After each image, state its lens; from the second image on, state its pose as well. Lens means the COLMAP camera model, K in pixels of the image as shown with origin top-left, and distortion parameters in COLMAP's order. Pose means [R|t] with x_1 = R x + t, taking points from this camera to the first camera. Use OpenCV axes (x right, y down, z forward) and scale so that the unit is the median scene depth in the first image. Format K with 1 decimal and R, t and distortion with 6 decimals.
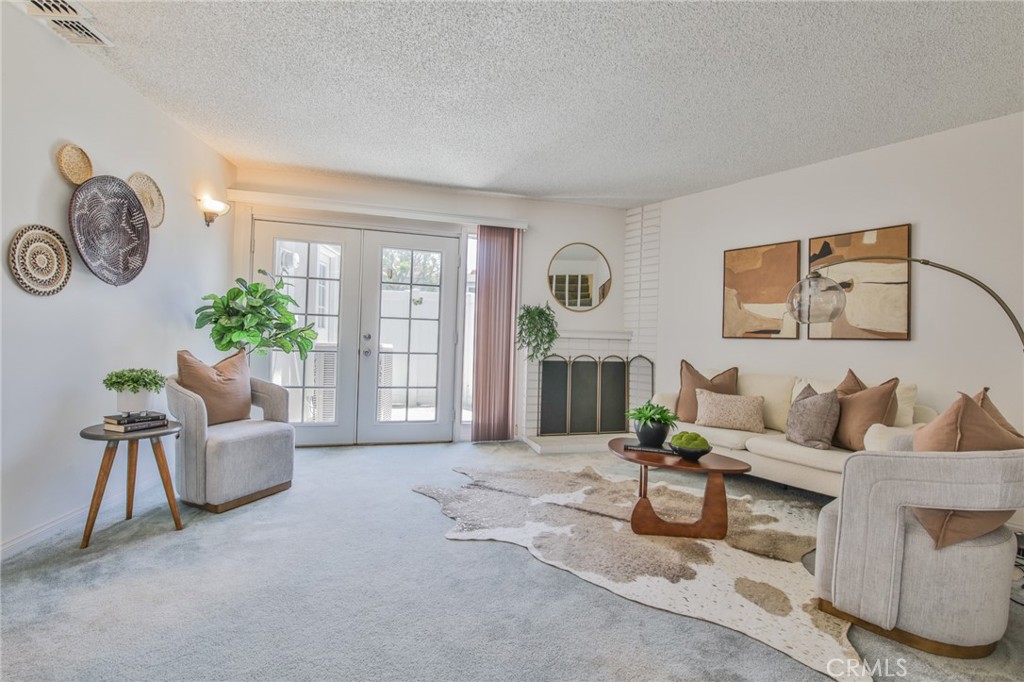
lens RADIAL K [[465.3, 0, 513.1], [0, 465.3, 335.3], [0, 0, 1]] dist [-0.007714, -0.007429]
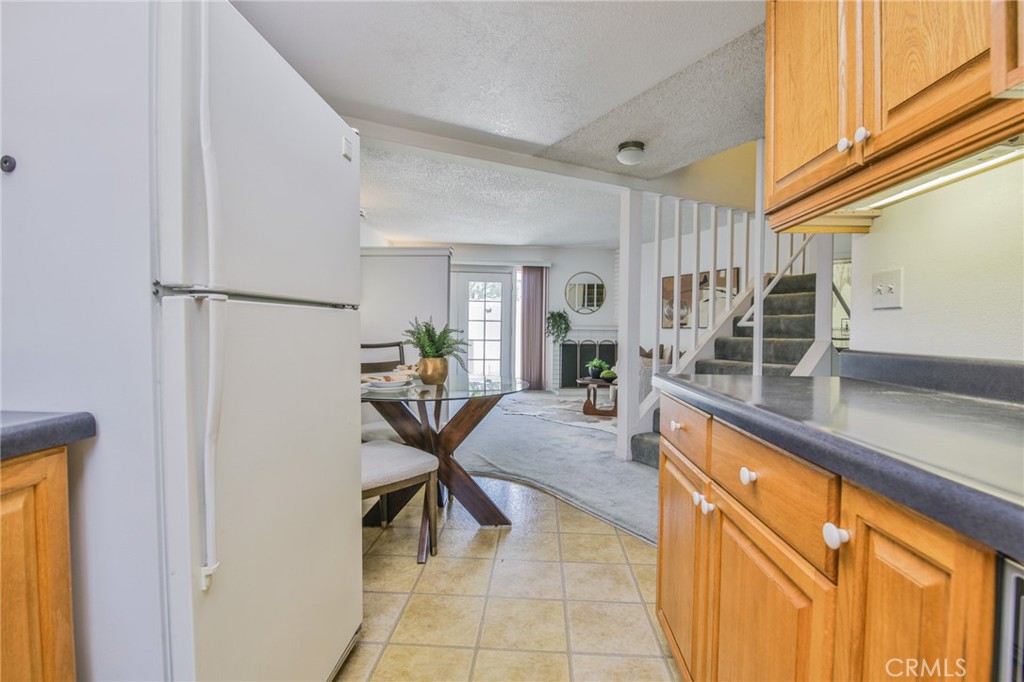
lens RADIAL K [[465.3, 0, 514.4], [0, 465.3, 339.0], [0, 0, 1]] dist [-0.007714, -0.007429]
pose [[0.989354, -0.016517, -0.144589, 0.191280], [0.019425, 0.999636, 0.018723, 0.003148], [0.144227, -0.021332, 0.989315, -0.974539]]
